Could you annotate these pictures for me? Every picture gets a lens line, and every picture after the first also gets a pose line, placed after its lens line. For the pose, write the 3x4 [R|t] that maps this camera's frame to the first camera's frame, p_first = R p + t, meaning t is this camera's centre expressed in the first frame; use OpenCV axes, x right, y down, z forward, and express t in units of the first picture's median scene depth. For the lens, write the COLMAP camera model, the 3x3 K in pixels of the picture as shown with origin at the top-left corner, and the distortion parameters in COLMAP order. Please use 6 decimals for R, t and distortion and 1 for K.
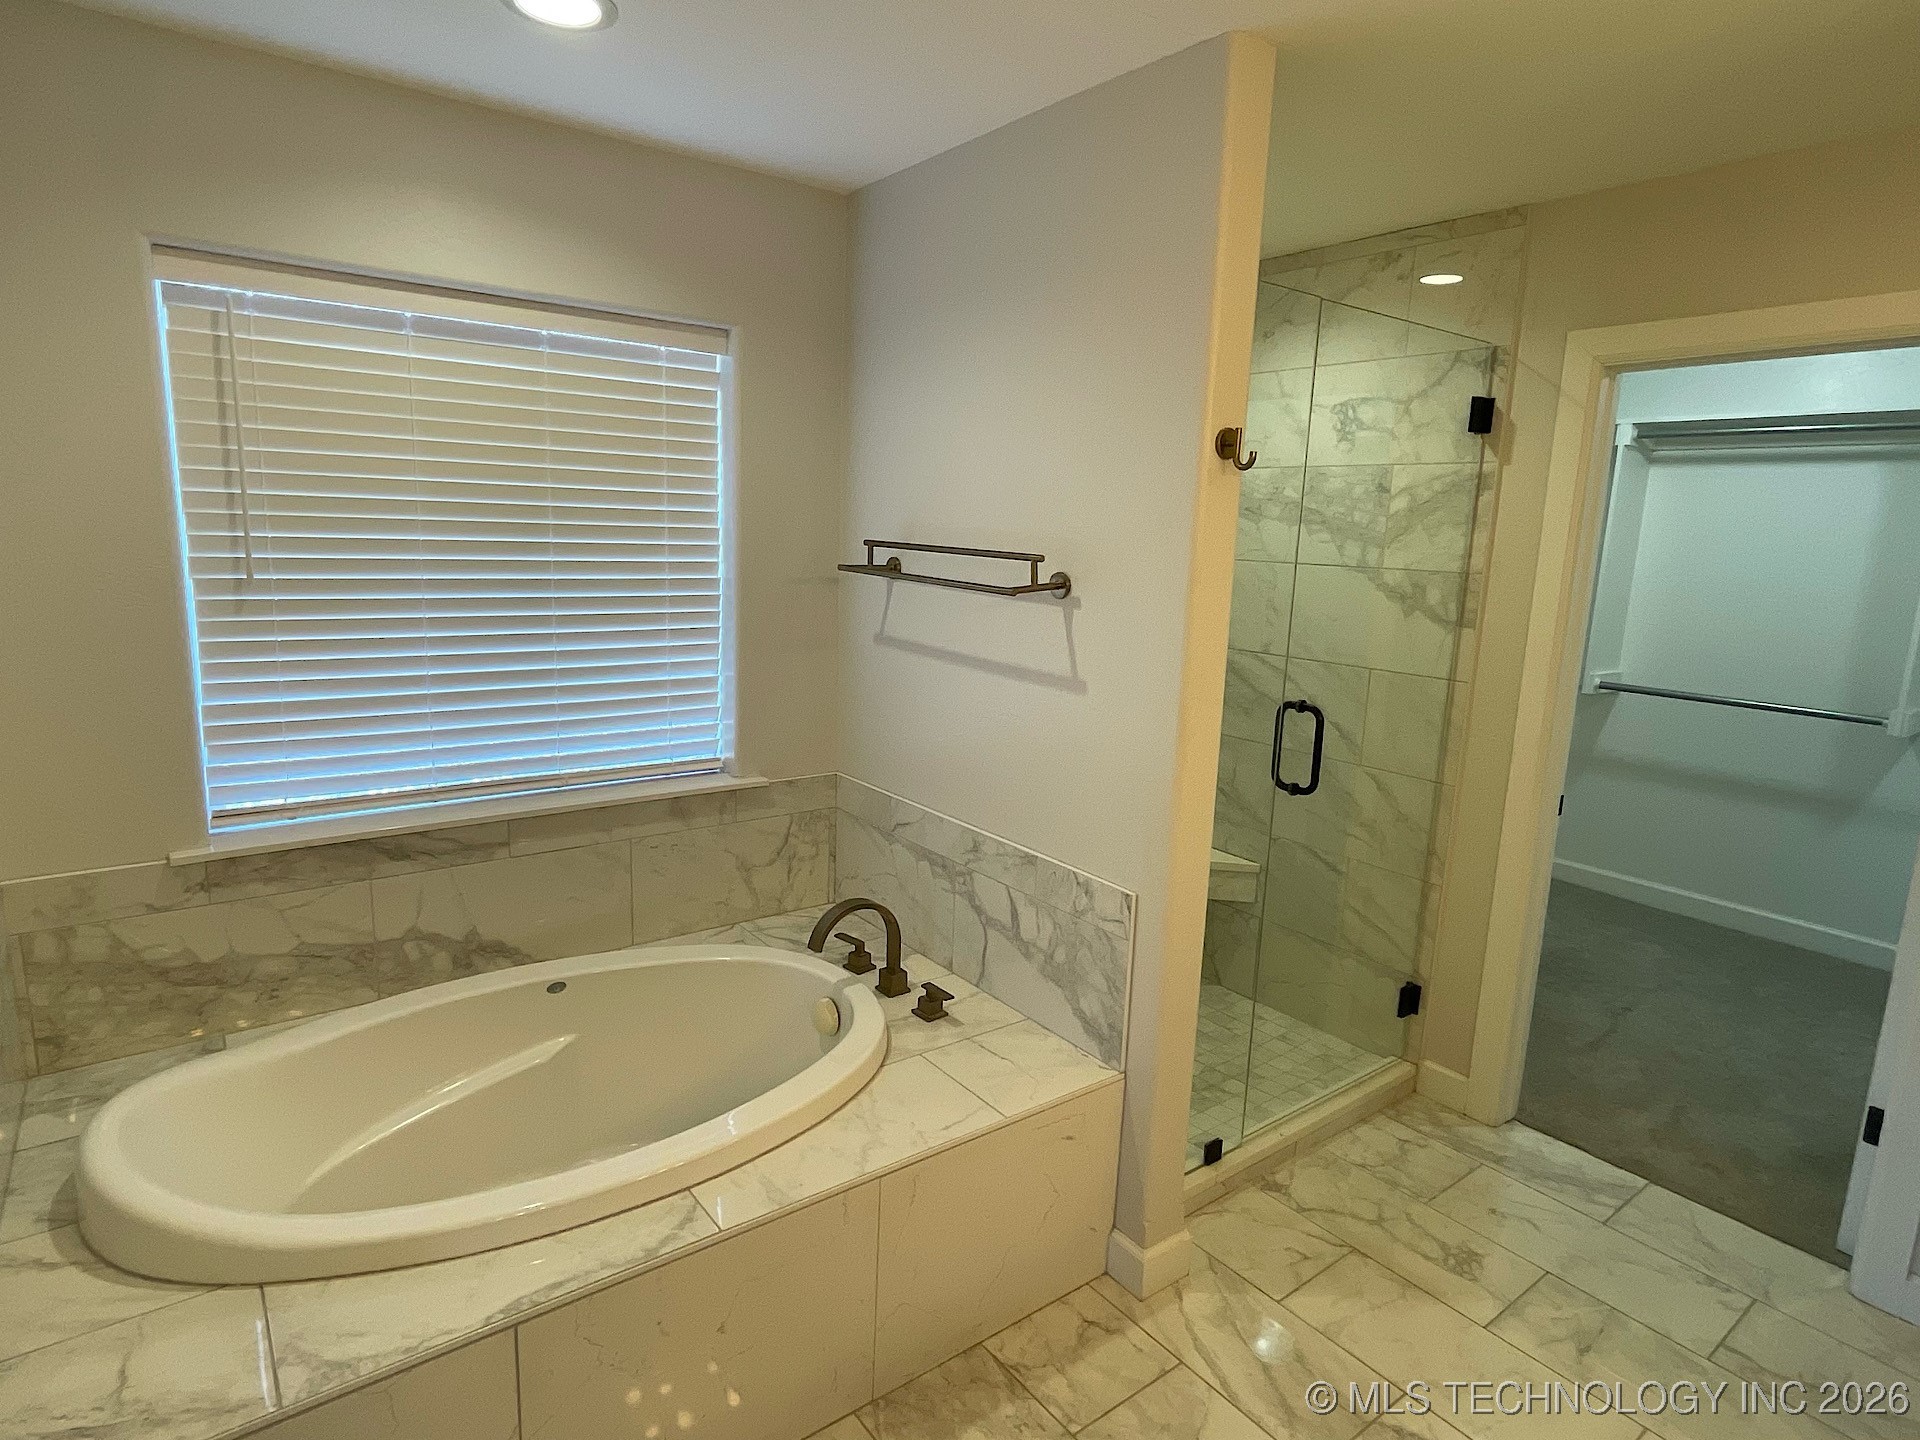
lens RADIAL K [[1060.2, 0, 957.3], [0, 1060.2, 721.0], [0, 0, 1]] dist [-0.005686, 0.009953]
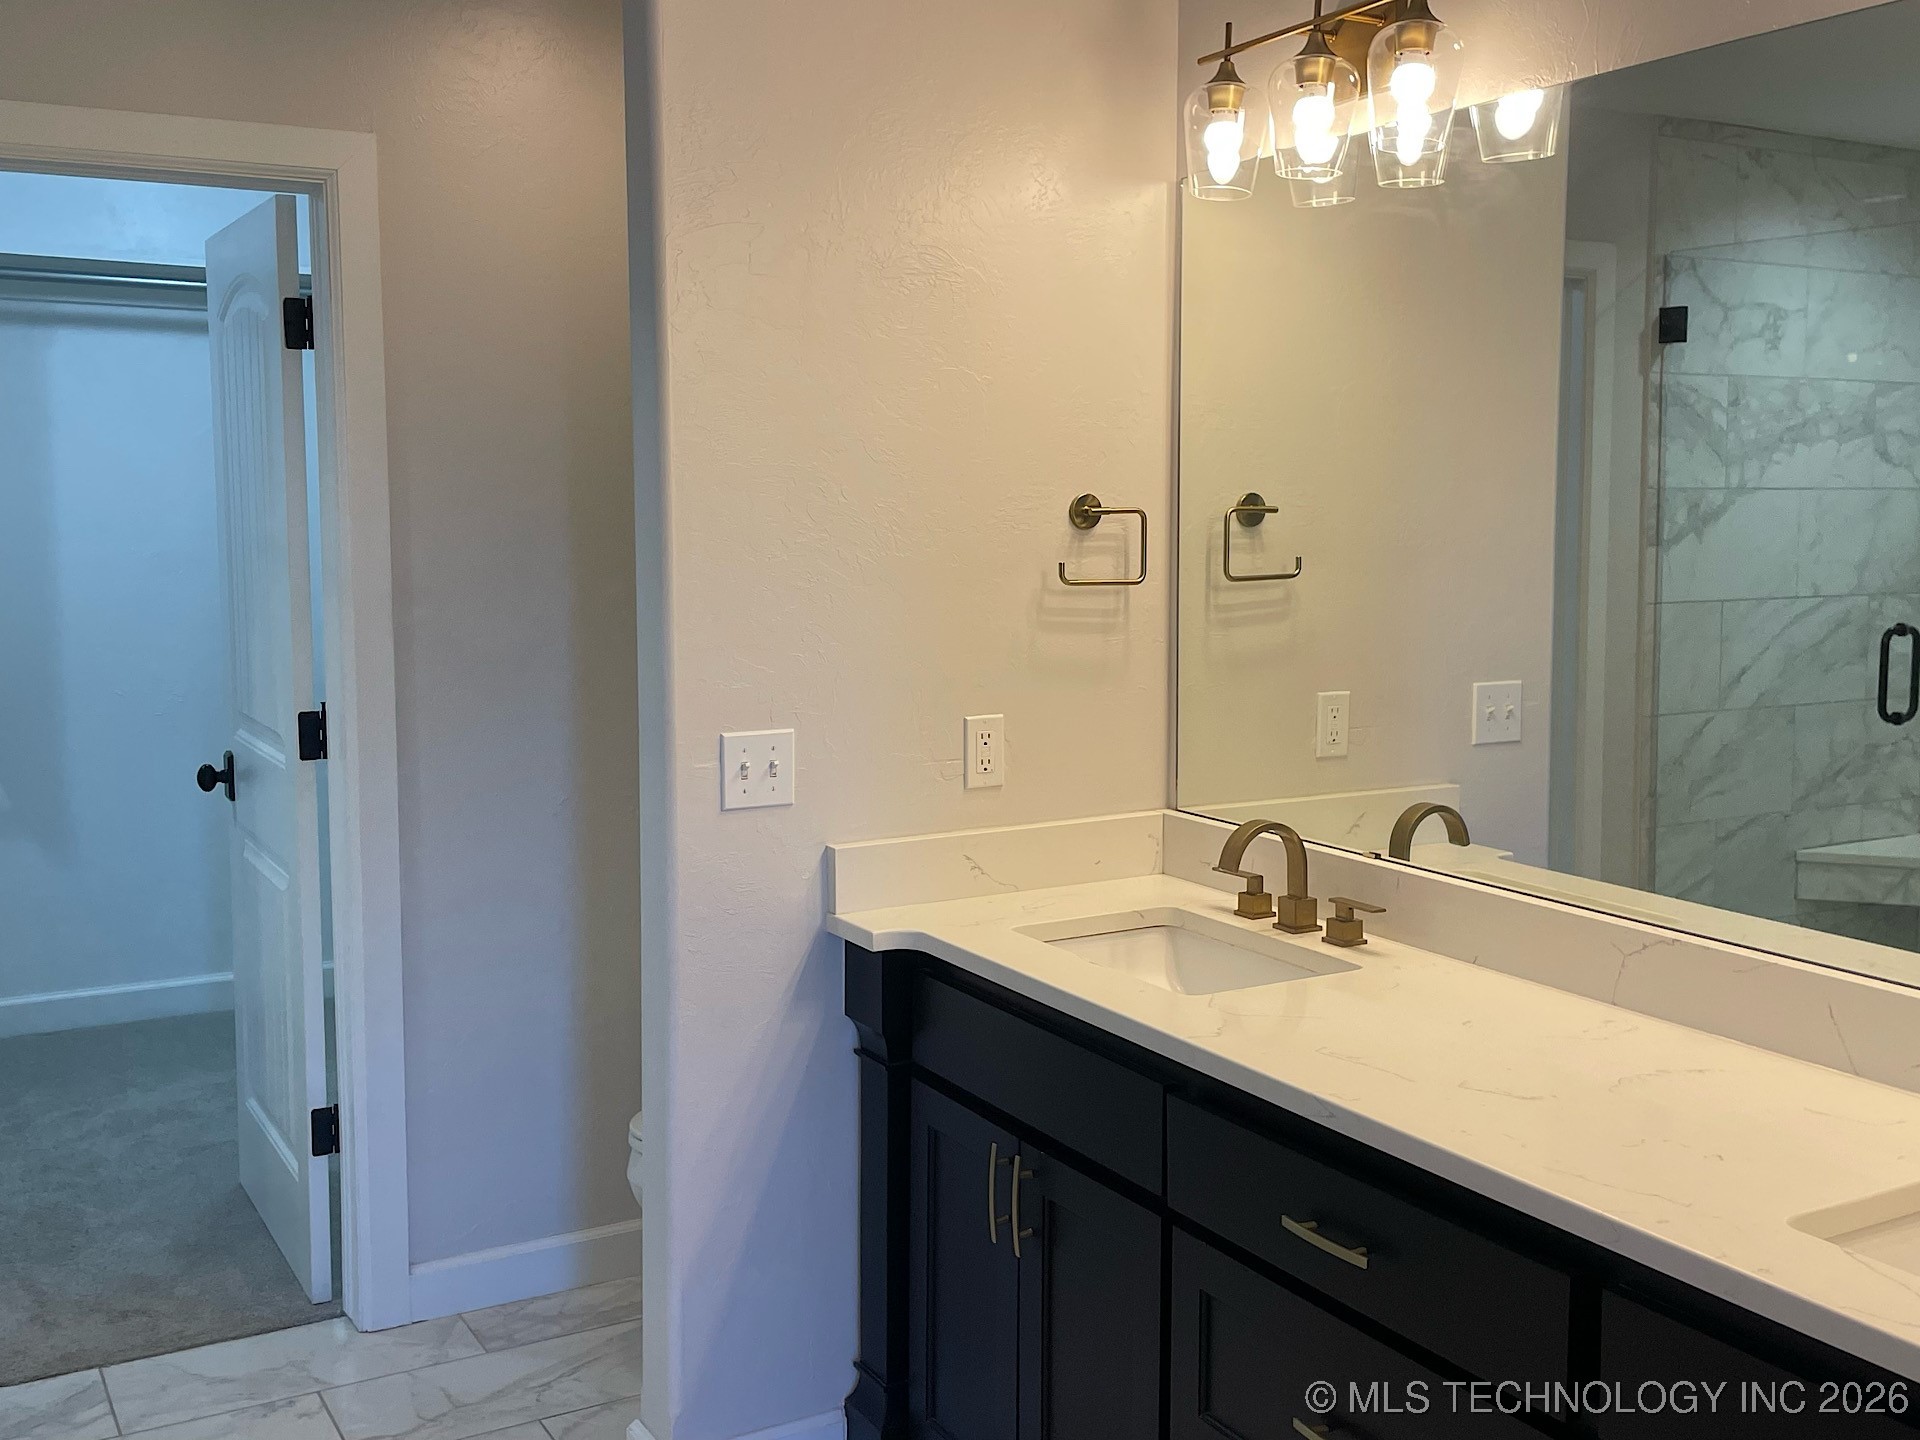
lens RADIAL K [[1947.4, 0, 929.6], [0, 1947.4, 711.1], [0, 0, 1]] dist [0.068430, 0.000000]
pose [[0.172992, -0.149161, 0.973563, -0.423760], [0.188774, 0.975162, 0.115863, -0.020338], [-0.966663, 0.163740, 0.196853, 0.169477]]
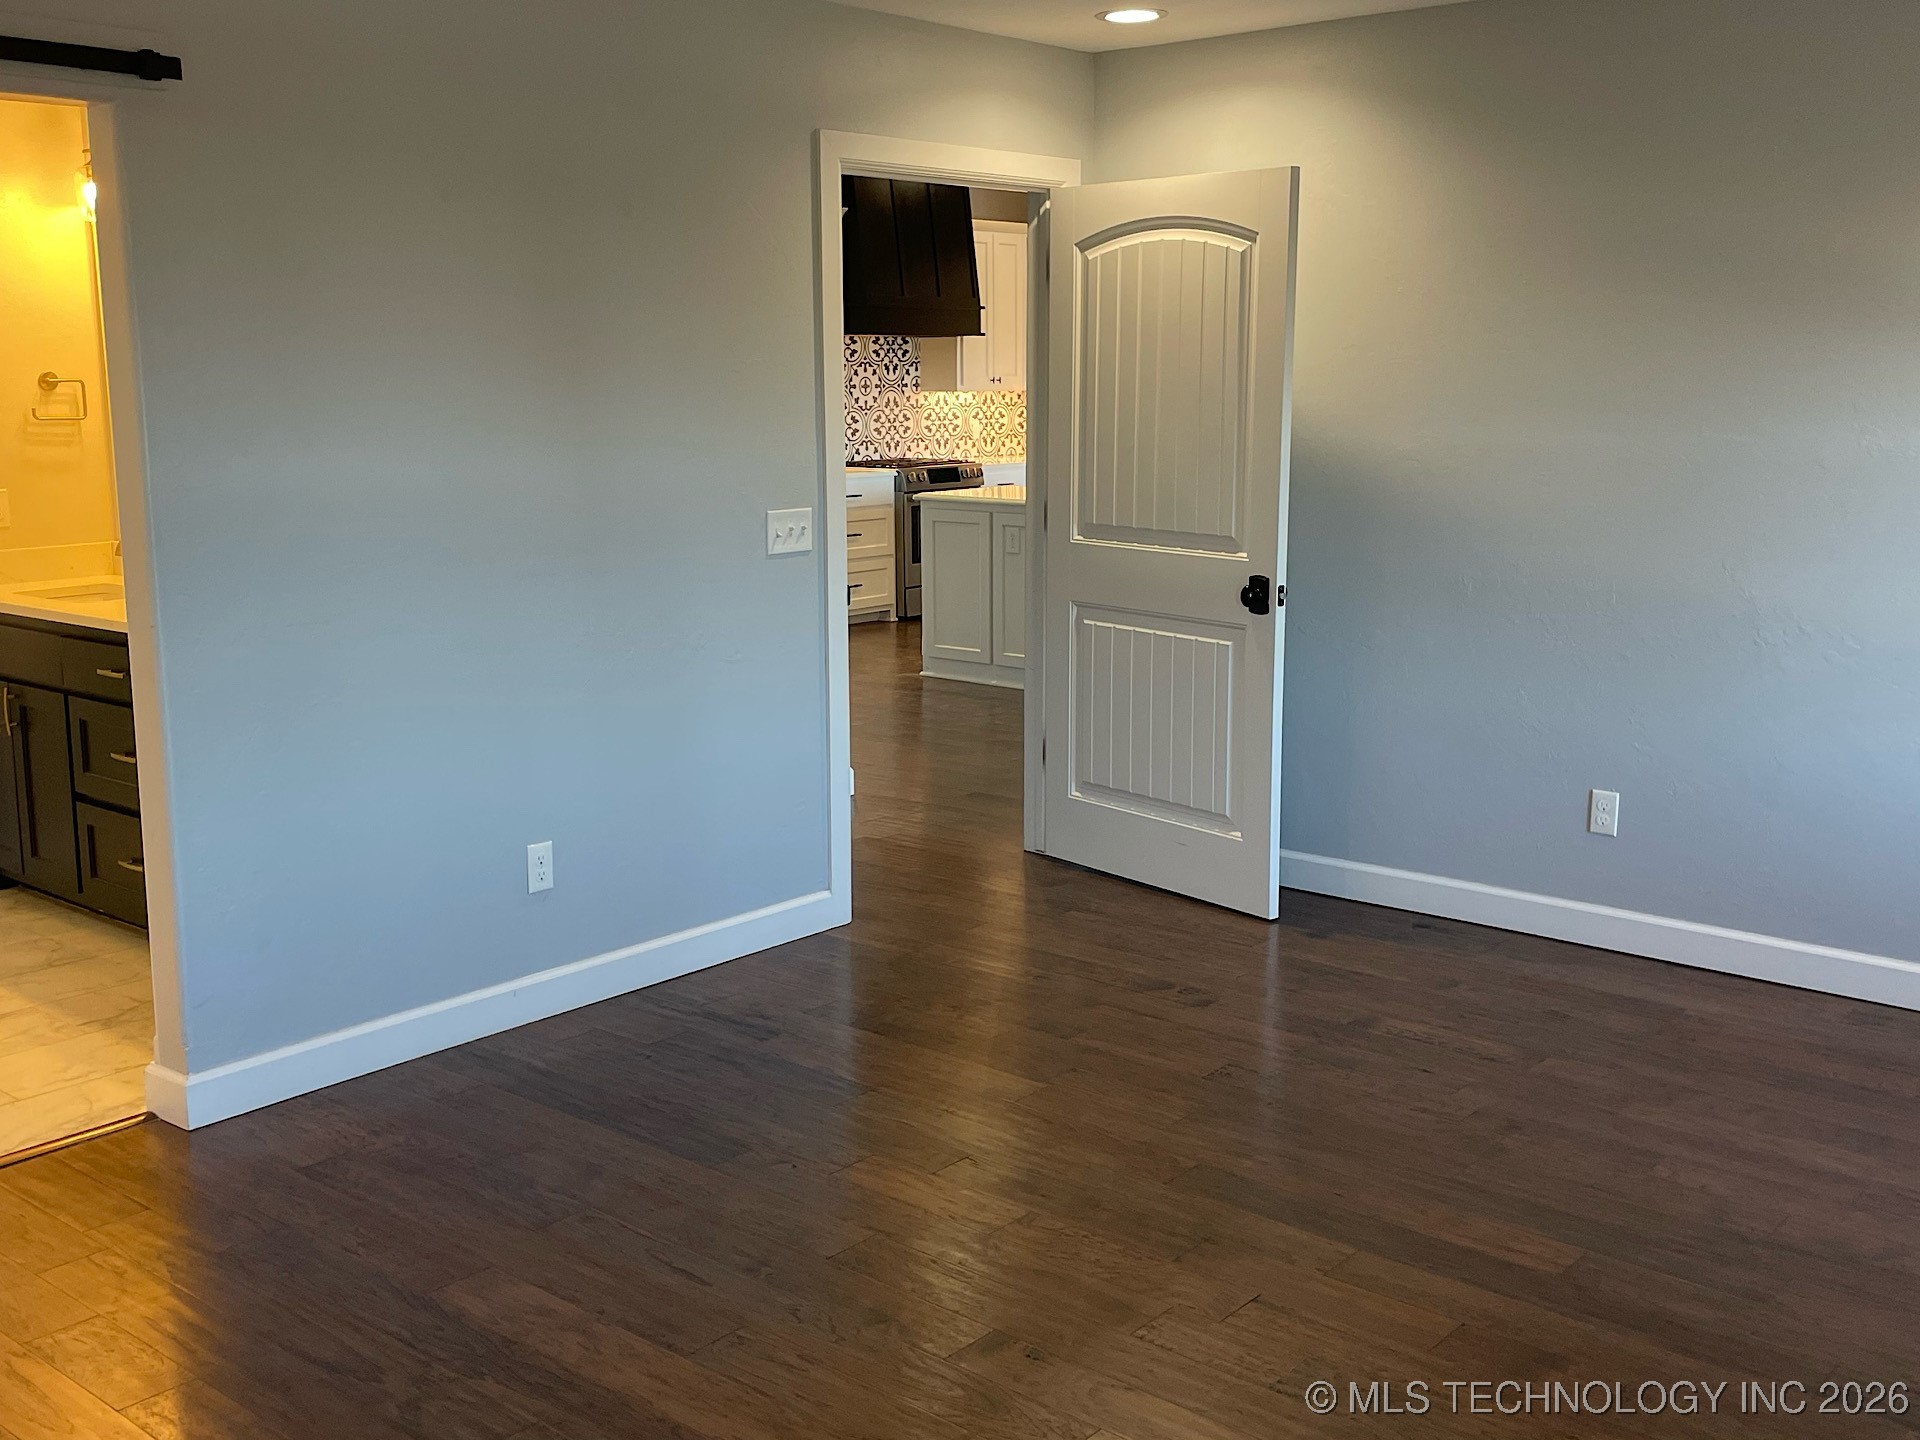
lens RADIAL K [[1947.4, 0, 963.4], [0, 1947.4, 715.8], [0, 0, 1]] dist [0.068430, 0.000000]
pose [[-0.192218, -0.209907, 0.958640, -1.592073], [0.180490, 0.952631, 0.244781, 0.013526], [-0.964612, 0.220076, -0.145227, -0.269298]]
